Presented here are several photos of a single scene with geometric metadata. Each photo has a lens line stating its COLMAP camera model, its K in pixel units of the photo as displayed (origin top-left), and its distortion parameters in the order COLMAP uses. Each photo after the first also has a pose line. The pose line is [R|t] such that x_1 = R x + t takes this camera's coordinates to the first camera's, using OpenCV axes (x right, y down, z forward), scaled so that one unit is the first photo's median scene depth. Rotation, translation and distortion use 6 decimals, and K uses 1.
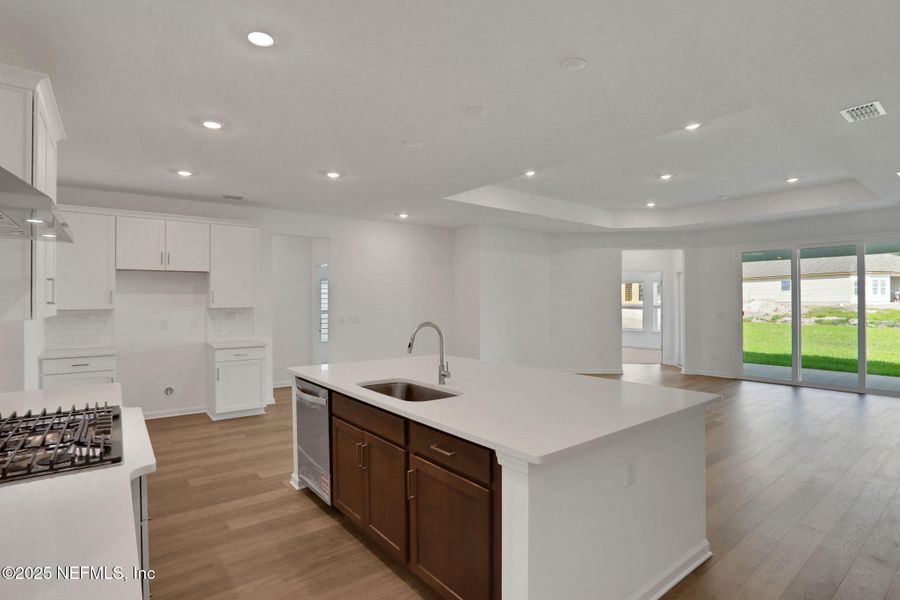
lens RADIAL K [[452.1, 0, 450.0], [0, 452.1, 300.0], [0, 0, 1]] dist [-0.035303, 0.000074]
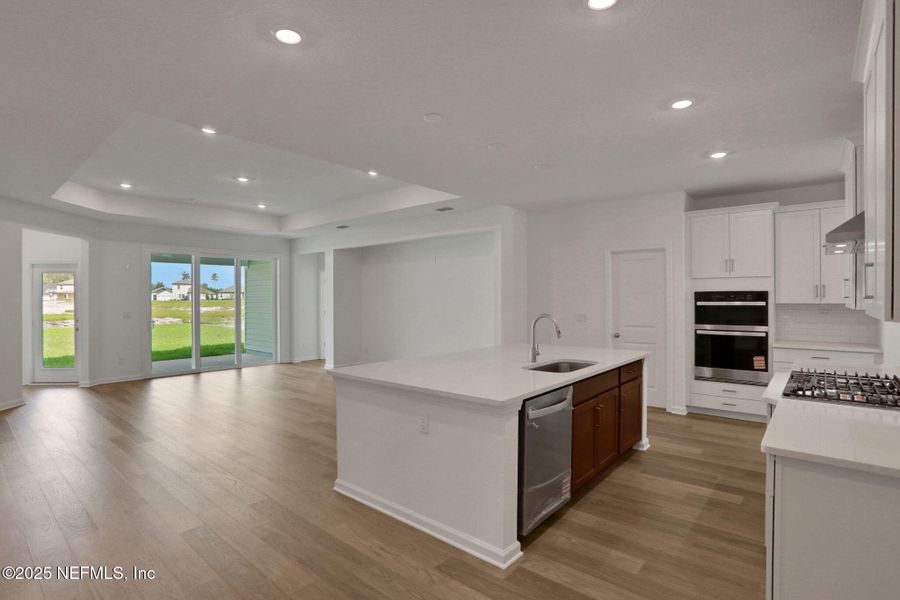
lens RADIAL K [[432.6, 0, 450.0], [0, 432.6, 300.0], [0, 0, 1]] dist [-0.026790, 0.000276]
pose [[-0.198218, 0.002565, 0.980155, -0.605306], [-0.001025, 0.999995, -0.002824, 0.004768], [-0.980157, -0.001564, -0.198214, 0.754728]]
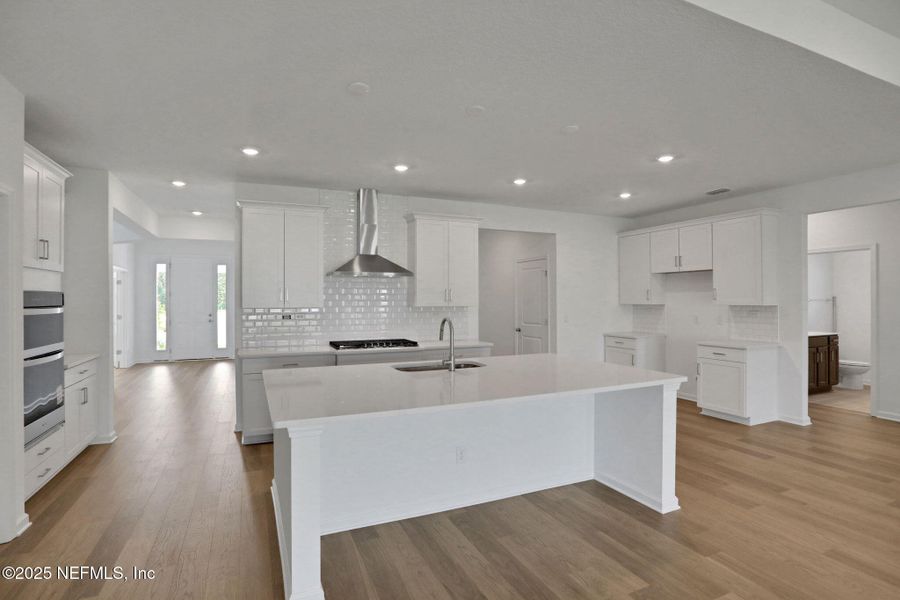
lens RADIAL K [[439.9, 0, 438.0], [0, 439.9, 299.4], [0, 0, 1]] dist [-0.015277, 0.000116]
pose [[-0.248710, 0.006125, -0.968559, 0.586301], [0.008479, 0.999955, 0.004146, -0.004300], [0.968541, -0.007181, -0.248751, 0.641769]]
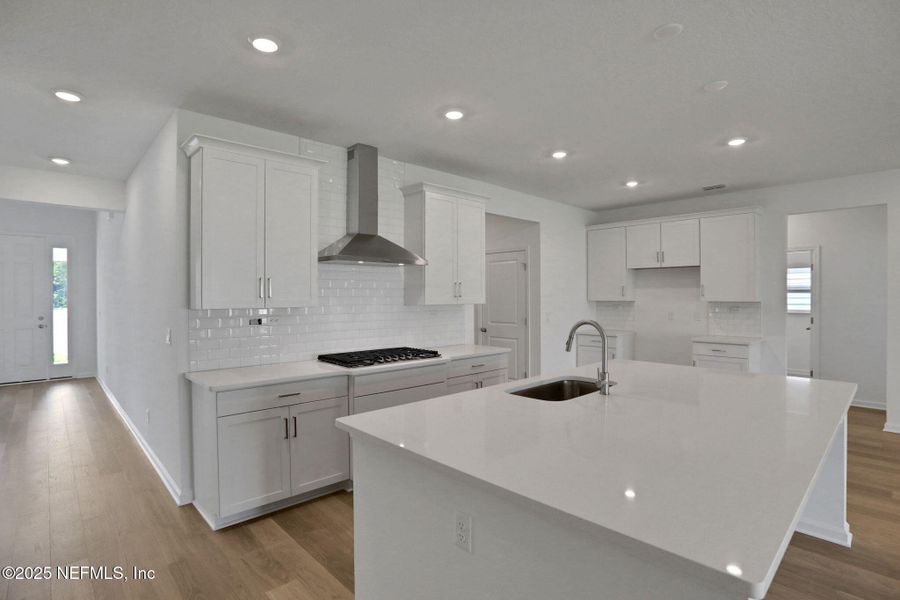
lens RADIAL K [[445.2, 0, 432.9], [0, 445.2, 299.0], [0, 0, 1]] dist [-0.024188, 0.000282]
pose [[0.075649, 0.013025, -0.997049, 0.419256], [0.006743, 0.999885, 0.013573, -0.005042], [0.997112, -0.007750, 0.075552, 0.317754]]
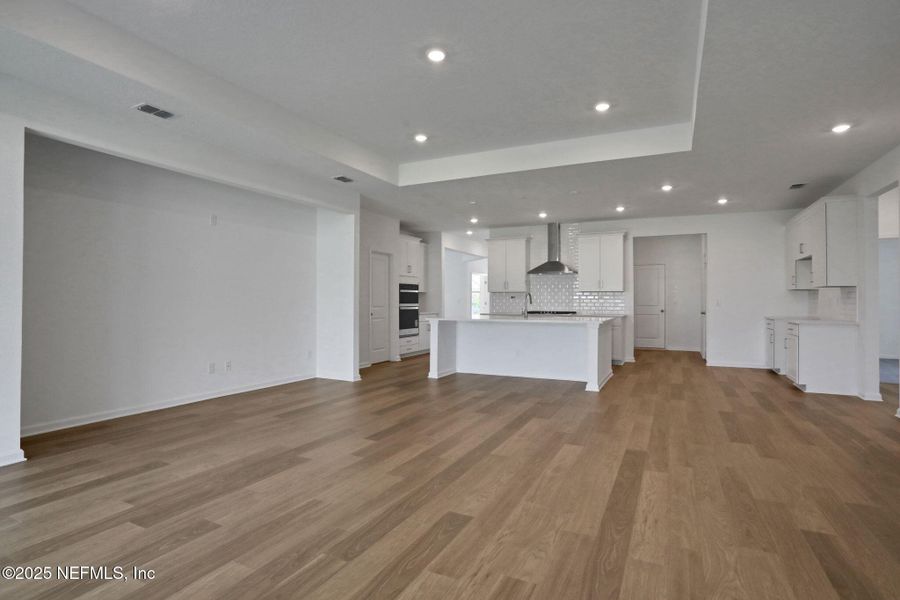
lens RADIAL K [[472.9, 0, 454.4], [0, 472.9, 299.2], [0, 0, 1]] dist [-0.029897, 0.000474]
pose [[-0.895416, 0.001857, -0.445226, 0.792610], [0.003564, 0.999989, -0.002998, 0.044777], [0.445215, -0.004271, -0.895413, 1.642464]]
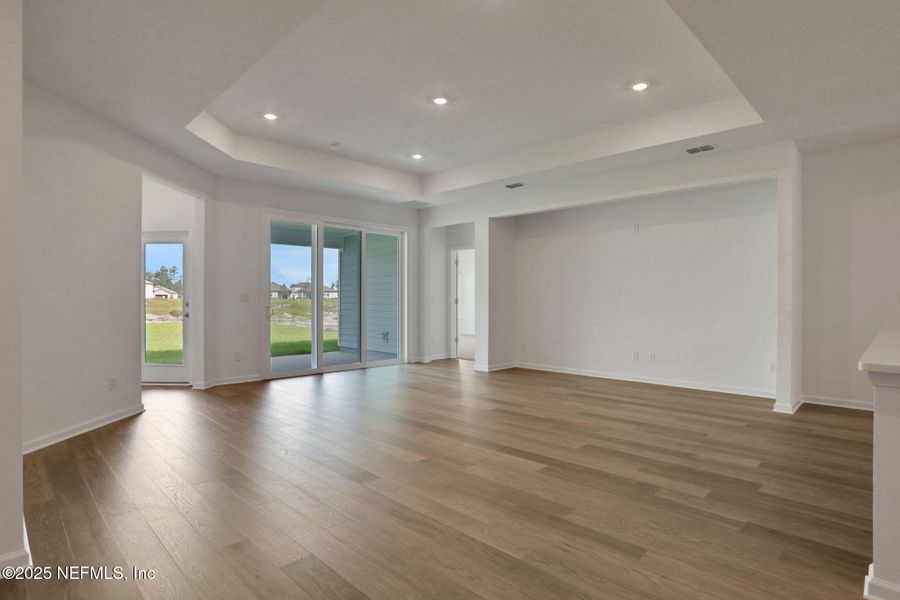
lens RADIAL K [[470.9, 0, 444.9], [0, 470.9, 297.0], [0, 0, 1]] dist [-0.003875, -0.000330]
pose [[-0.120881, 0.007296, 0.992640, -0.308986], [-0.006330, 0.999947, -0.008120, 0.052375], [-0.992647, -0.007265, -0.120828, 1.128411]]
